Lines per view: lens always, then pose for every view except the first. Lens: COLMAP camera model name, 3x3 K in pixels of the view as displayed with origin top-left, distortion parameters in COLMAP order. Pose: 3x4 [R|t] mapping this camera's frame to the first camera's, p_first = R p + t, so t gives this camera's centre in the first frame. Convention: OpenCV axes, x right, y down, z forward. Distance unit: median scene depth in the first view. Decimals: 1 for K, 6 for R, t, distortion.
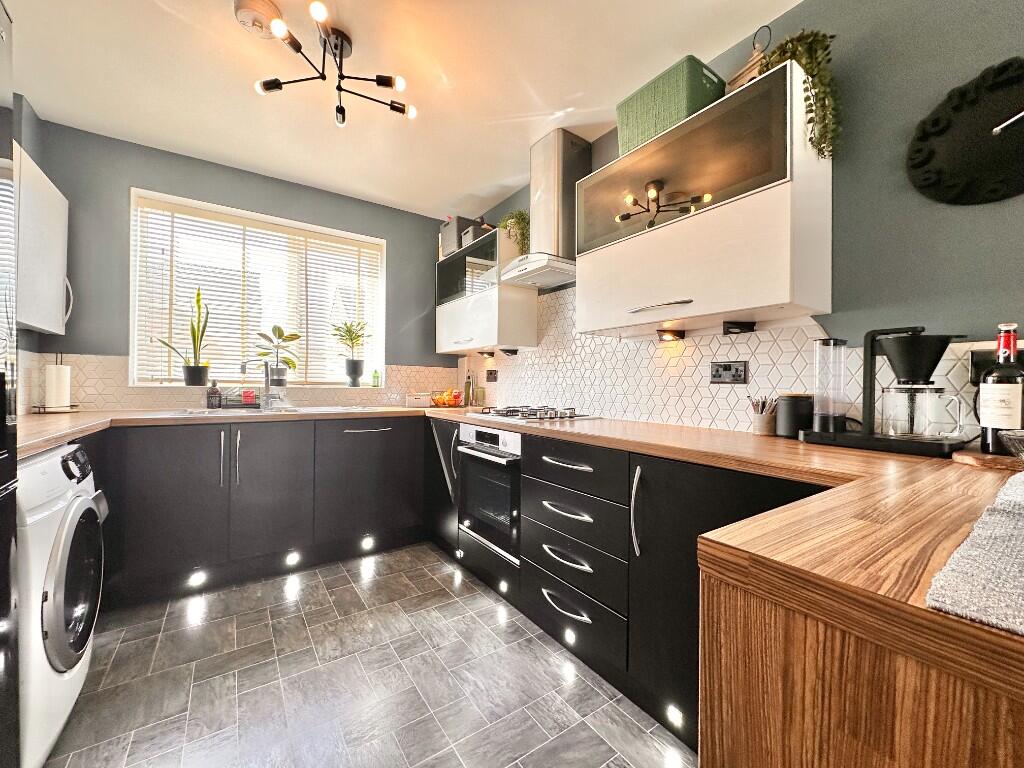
lens RADIAL K [[409.2, 0, 512.0], [0, 409.2, 384.0], [0, 0, 1]] dist [-0.000930, -0.000132]
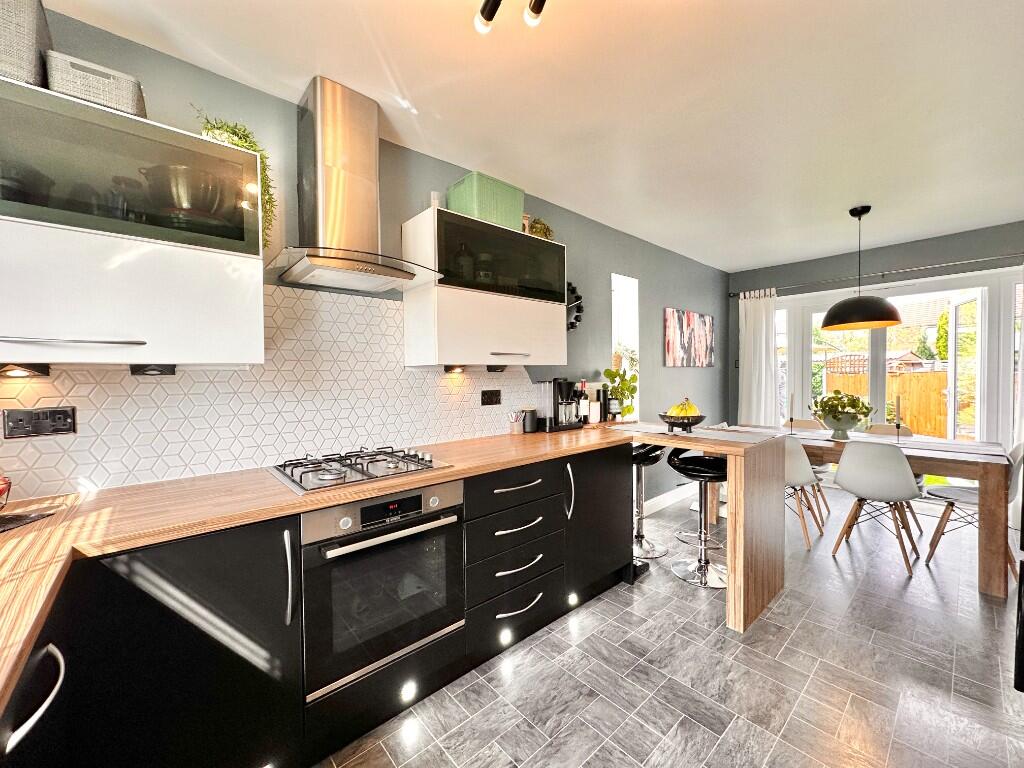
lens RADIAL K [[409.2, 0, 512.0], [0, 409.2, 384.0], [0, 0, 1]] dist [-0.000930, -0.000132]
pose [[-0.121842, -0.032730, 0.992010, -0.623093], [0.009675, 0.999369, 0.034161, -0.082602], [-0.992502, 0.013760, -0.121449, 0.713153]]
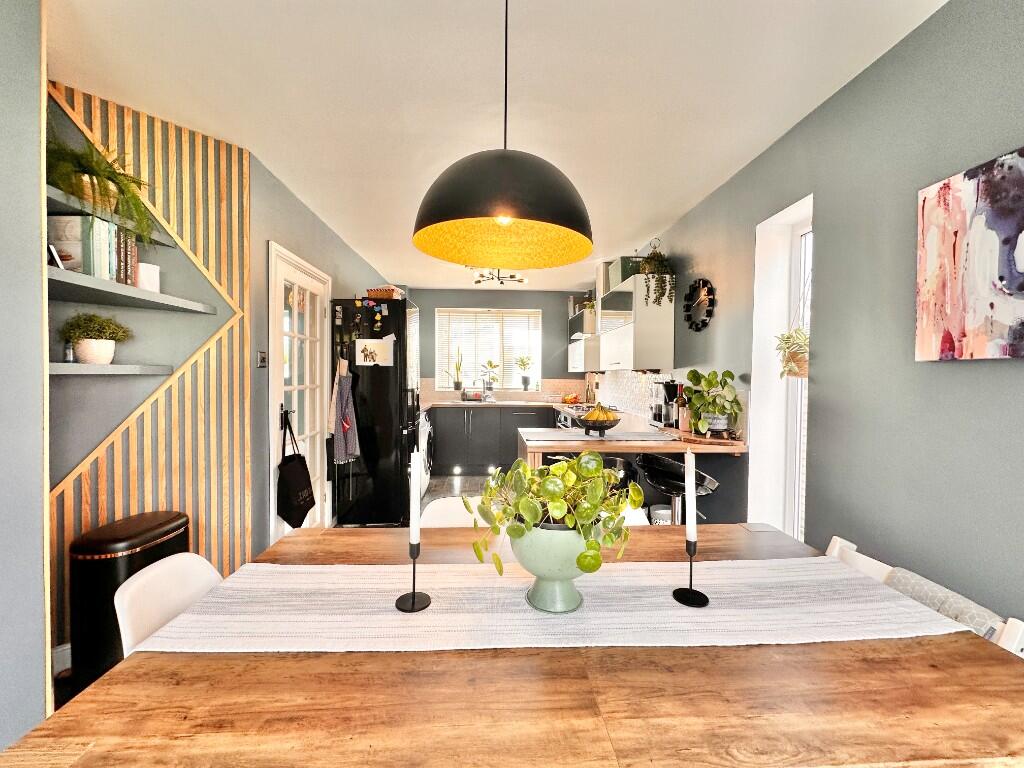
lens RADIAL K [[409.2, 0, 512.0], [0, 409.2, 384.0], [0, 0, 1]] dist [-0.000930, -0.000132]
pose [[0.857011, 0.008537, -0.515227, 0.642968], [0.000261, 0.999855, 0.017001, -0.068722], [0.515298, -0.014705, 0.856885, -0.774517]]
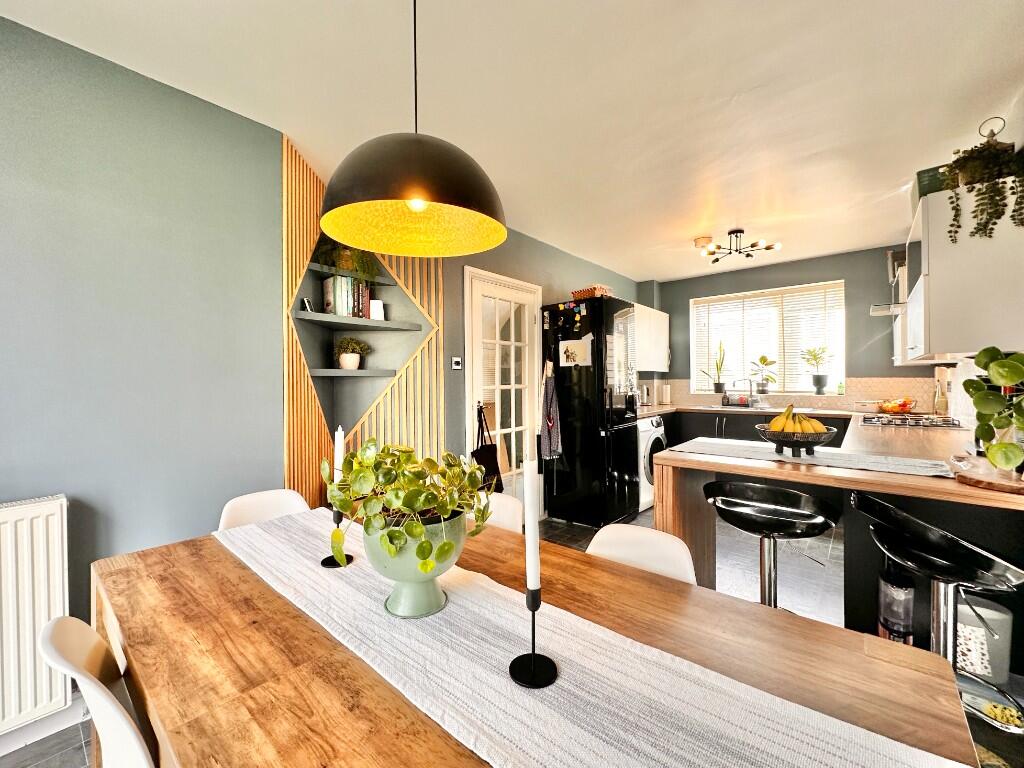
lens RADIAL K [[422.6, 0, 512.0], [0, 422.6, 384.0], [0, 0, 1]] dist [-0.000811, -0.000292]
pose [[0.263967, -0.005494, -0.964516, 0.858612], [0.012052, 0.999924, -0.002398, -0.046125], [0.964456, -0.010991, 0.264013, -0.435242]]
